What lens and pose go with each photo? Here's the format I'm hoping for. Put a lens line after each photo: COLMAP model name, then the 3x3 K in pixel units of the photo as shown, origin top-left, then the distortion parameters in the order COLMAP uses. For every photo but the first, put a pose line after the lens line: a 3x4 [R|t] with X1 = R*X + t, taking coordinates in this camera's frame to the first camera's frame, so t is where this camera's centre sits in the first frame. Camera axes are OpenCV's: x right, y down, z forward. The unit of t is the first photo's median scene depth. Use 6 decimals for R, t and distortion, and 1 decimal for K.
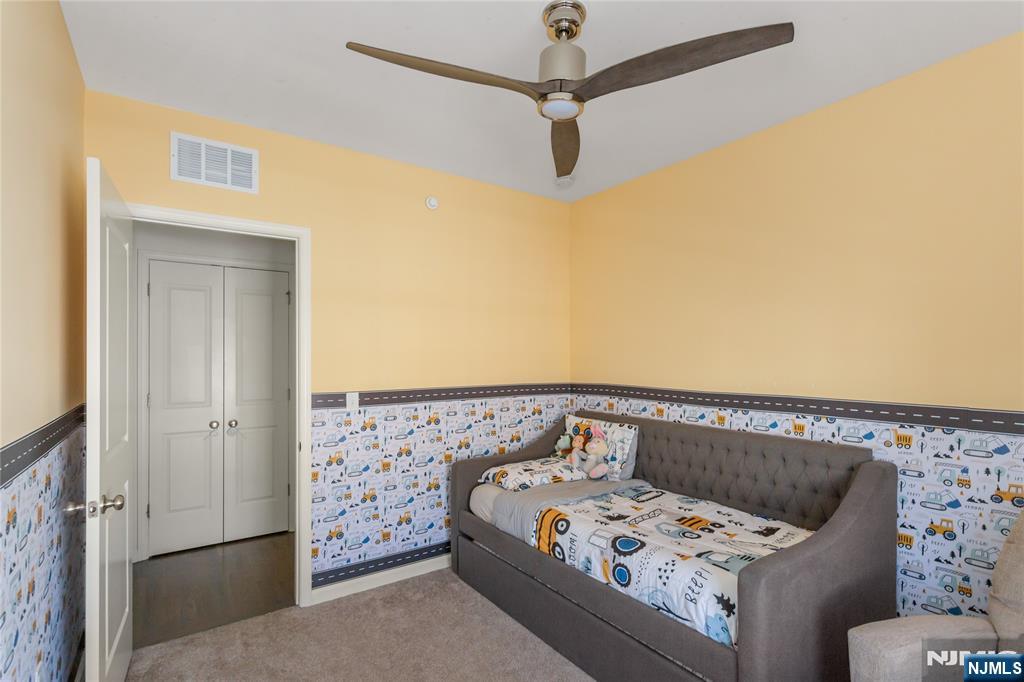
lens RADIAL K [[492.0, 0, 512.9], [0, 492.0, 355.6], [0, 0, 1]] dist [-0.001010, -0.000280]
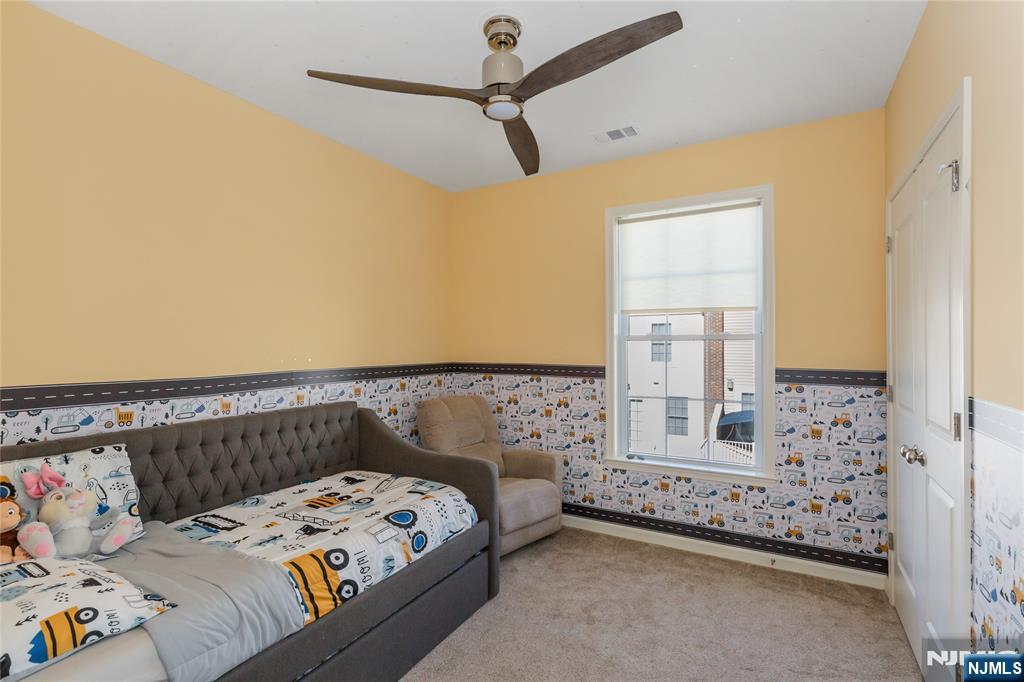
lens RADIAL K [[504.3, 0, 513.4], [0, 504.3, 334.6], [0, 0, 1]] dist [-0.000222, -0.000371]
pose [[-0.443124, 0.003959, 0.896452, -0.702648], [-0.010170, 0.999904, -0.009442, 0.004789], [-0.896403, -0.013301, -0.443041, 1.081135]]
